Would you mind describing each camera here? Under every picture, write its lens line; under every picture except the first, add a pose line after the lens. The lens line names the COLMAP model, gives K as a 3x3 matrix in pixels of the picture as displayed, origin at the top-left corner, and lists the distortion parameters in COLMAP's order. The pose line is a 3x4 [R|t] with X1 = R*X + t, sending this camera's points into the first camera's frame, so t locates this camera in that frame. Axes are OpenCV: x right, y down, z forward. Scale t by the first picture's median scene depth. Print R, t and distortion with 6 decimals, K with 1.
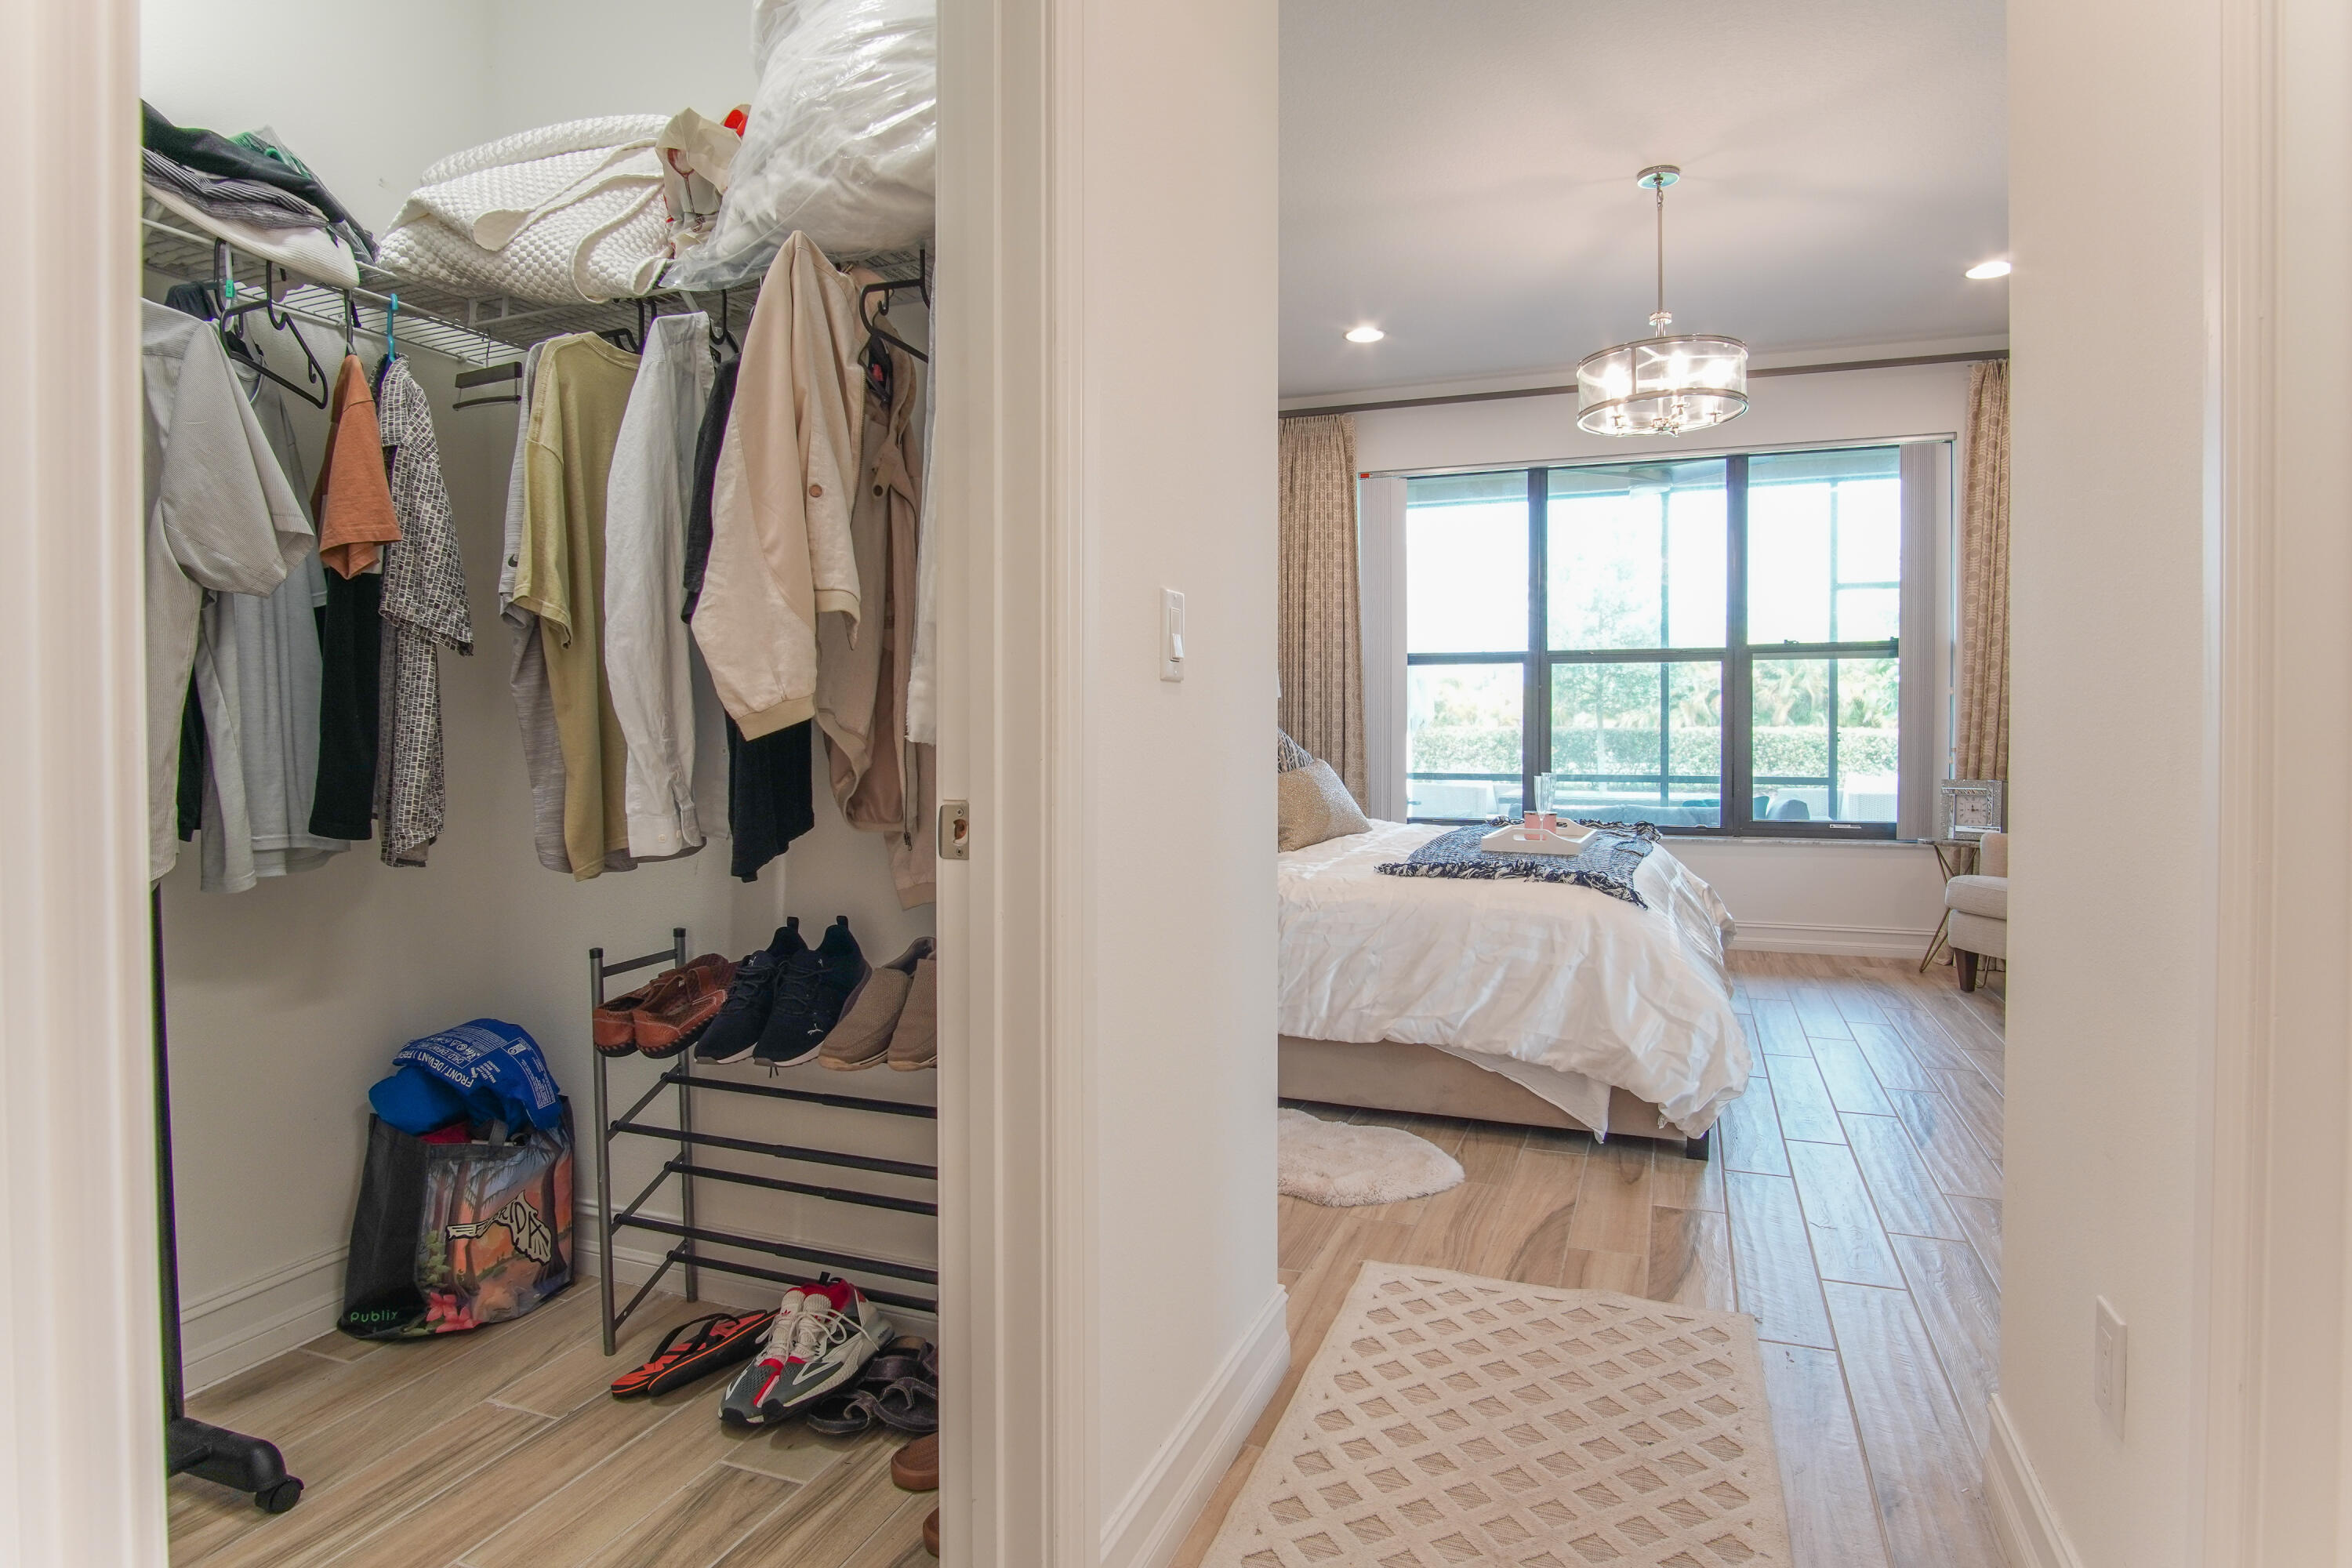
lens RADIAL K [[1297.8, 0, 1175.4], [0, 1297.8, 744.0], [0, 0, 1]] dist [-0.011120, 0.000179]
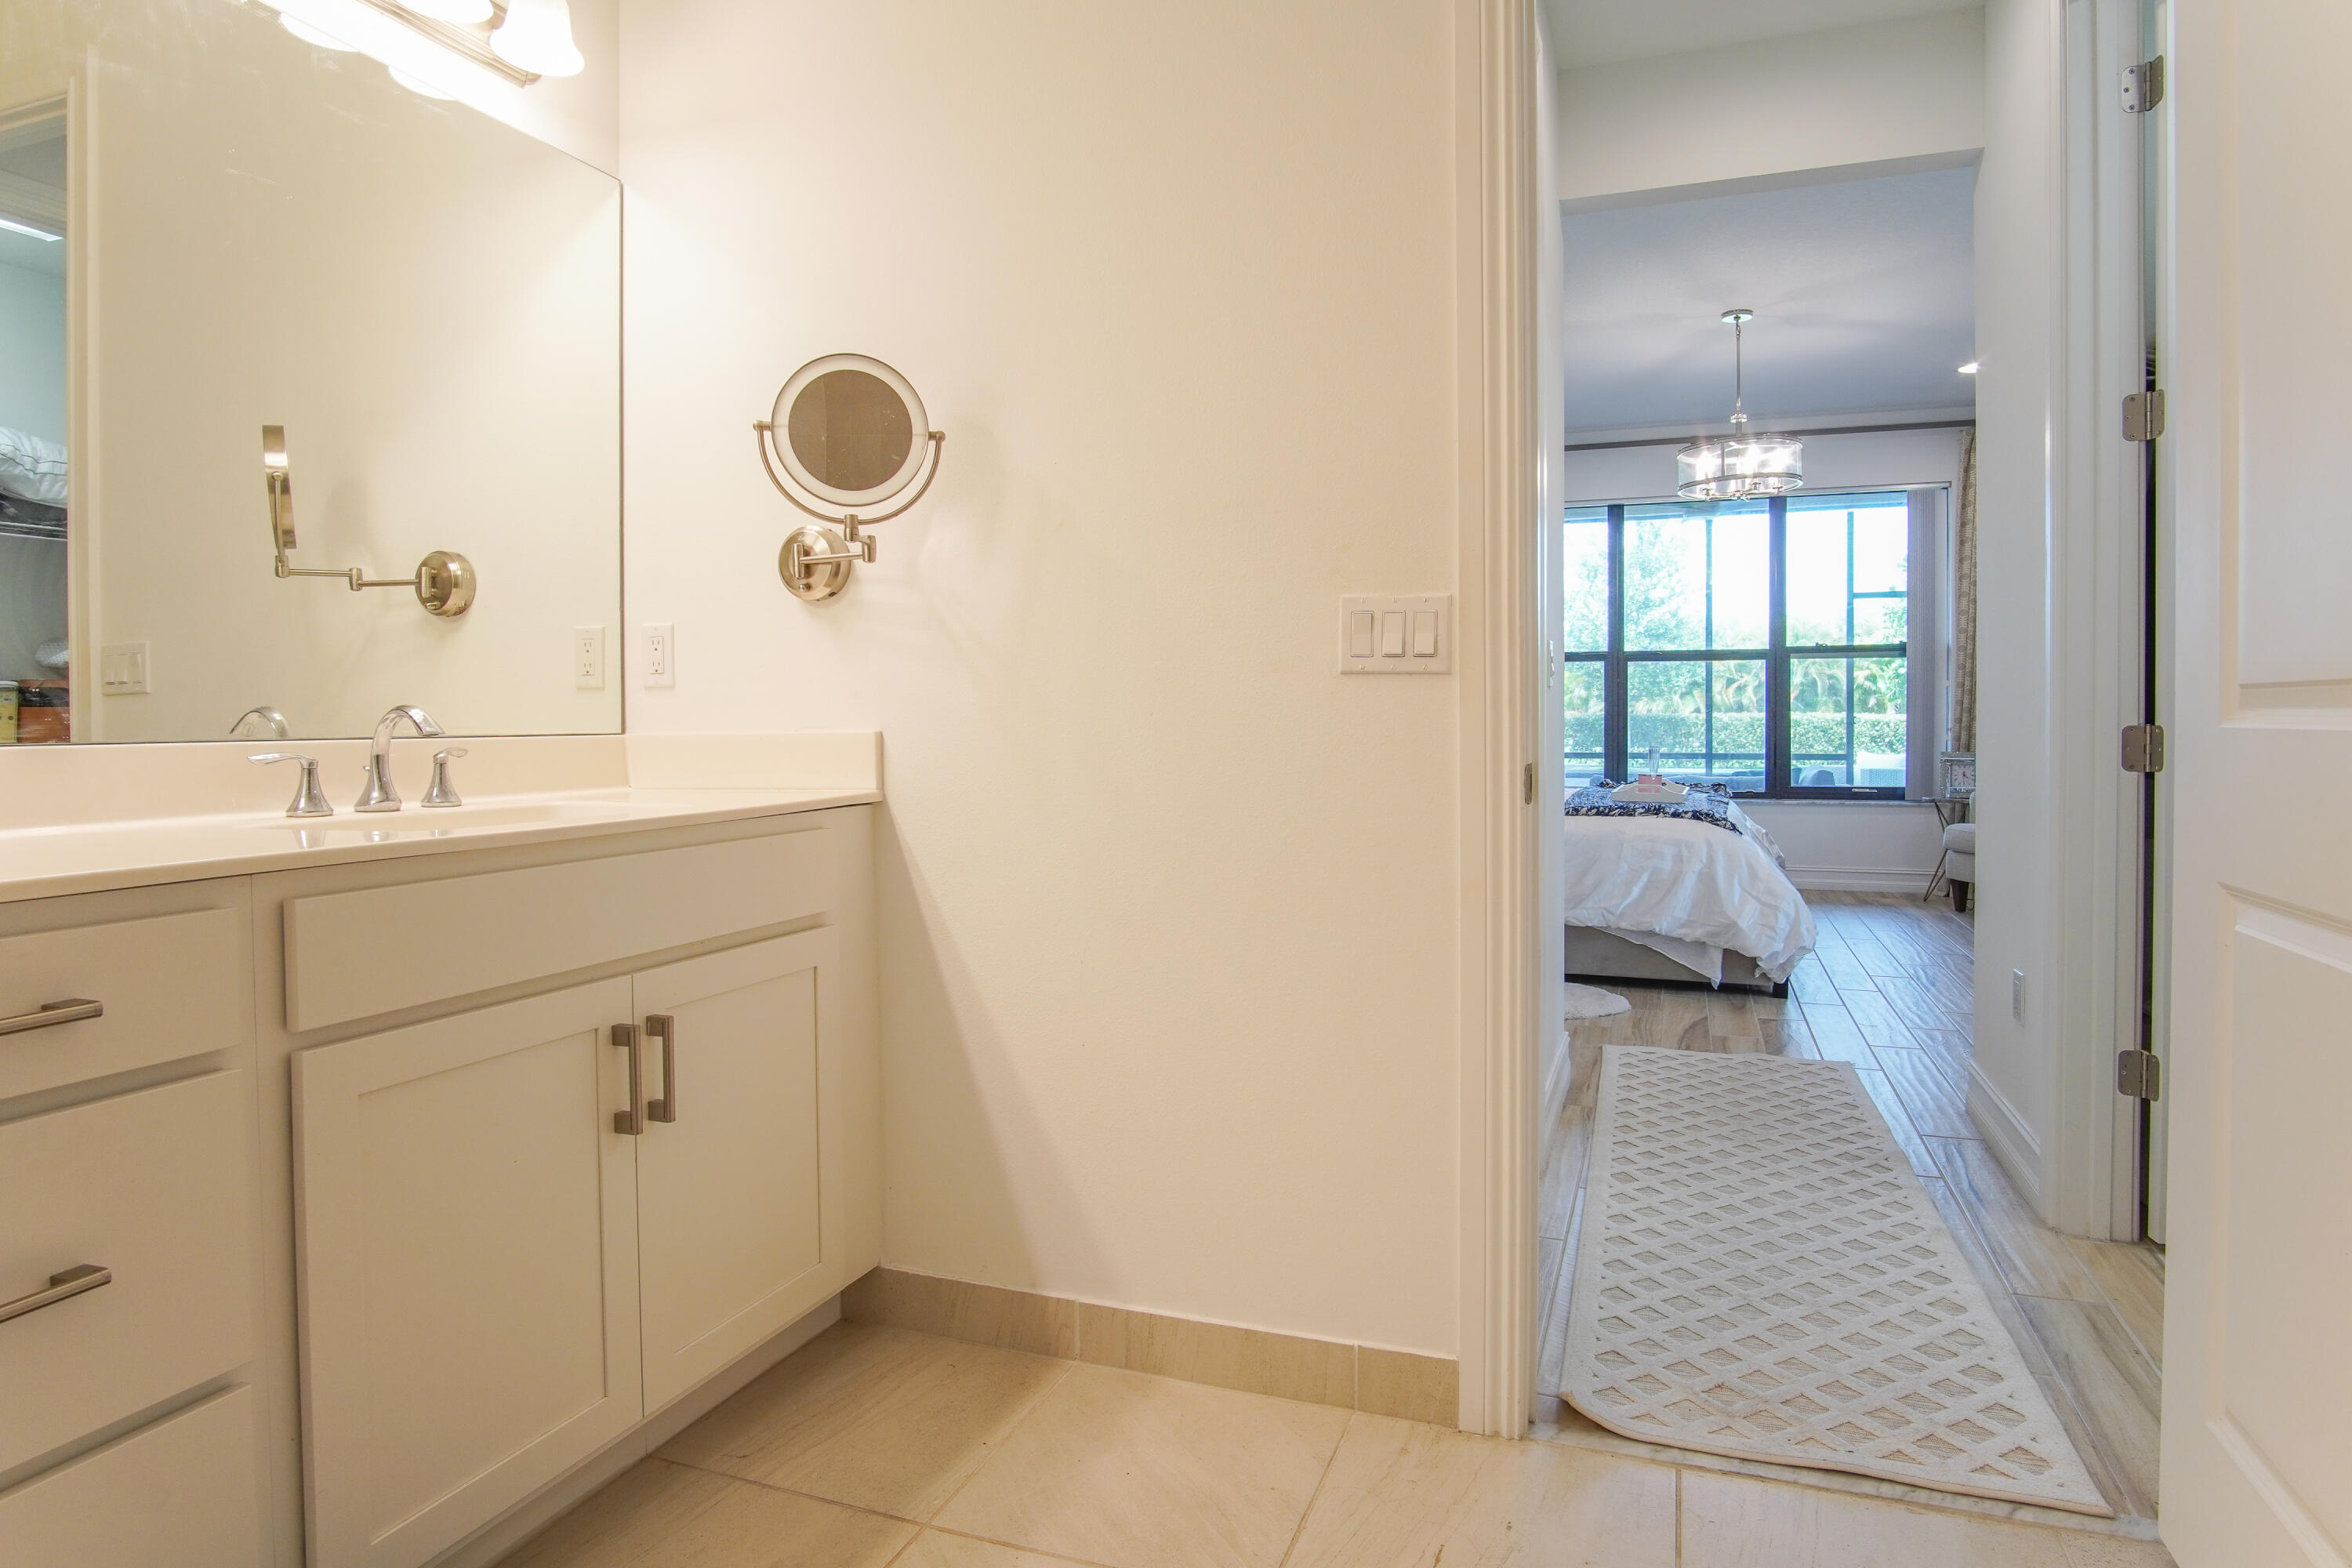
lens RADIAL K [[1333.5, 0, 1179.0], [0, 1333.5, 733.4], [0, 0, 1]] dist [-0.000310, 0.000279]
pose [[0.999853, -0.003210, 0.016831, -0.250922], [0.003199, 0.999995, 0.000708, 0.007150], [-0.016833, -0.000654, 0.999858, -0.421258]]
